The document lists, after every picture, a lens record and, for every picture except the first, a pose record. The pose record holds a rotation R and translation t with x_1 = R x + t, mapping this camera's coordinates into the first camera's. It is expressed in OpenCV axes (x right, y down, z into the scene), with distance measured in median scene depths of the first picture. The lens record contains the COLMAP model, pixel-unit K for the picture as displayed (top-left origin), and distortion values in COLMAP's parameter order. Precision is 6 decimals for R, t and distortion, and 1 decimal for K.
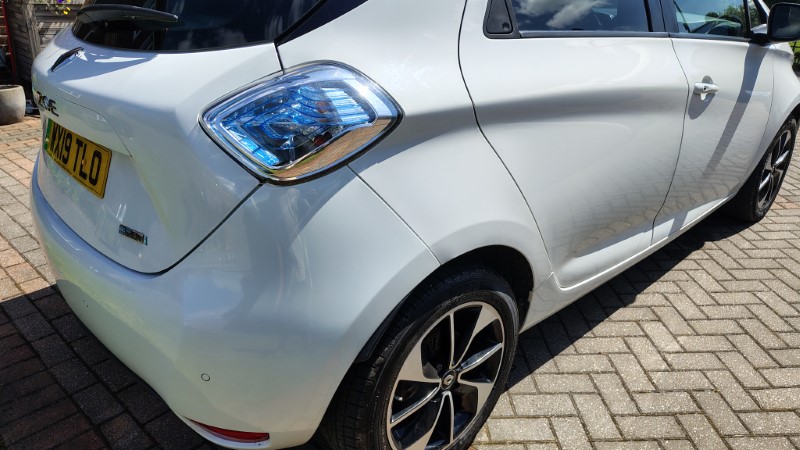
lens RADIAL K [[570.6, 0, 399.9], [0, 570.6, 173.8], [0, 0, 1]] dist [0.073913, -0.072673]
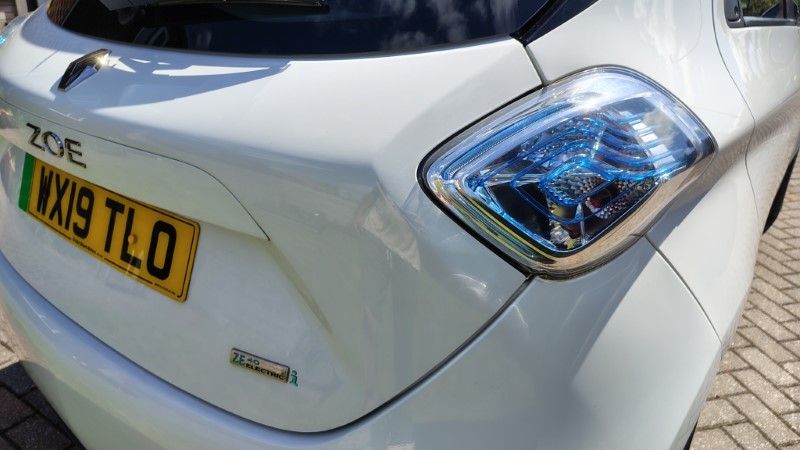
lens RADIAL K [[570.6, 0, 399.9], [0, 570.6, 173.8], [0, 0, 1]] dist [0.073913, -0.072673]
pose [[0.983596, -0.051499, 0.172879, -0.383253], [0.049448, 0.998646, 0.016153, -0.087528], [-0.173477, -0.007339, 0.984811, 0.366487]]
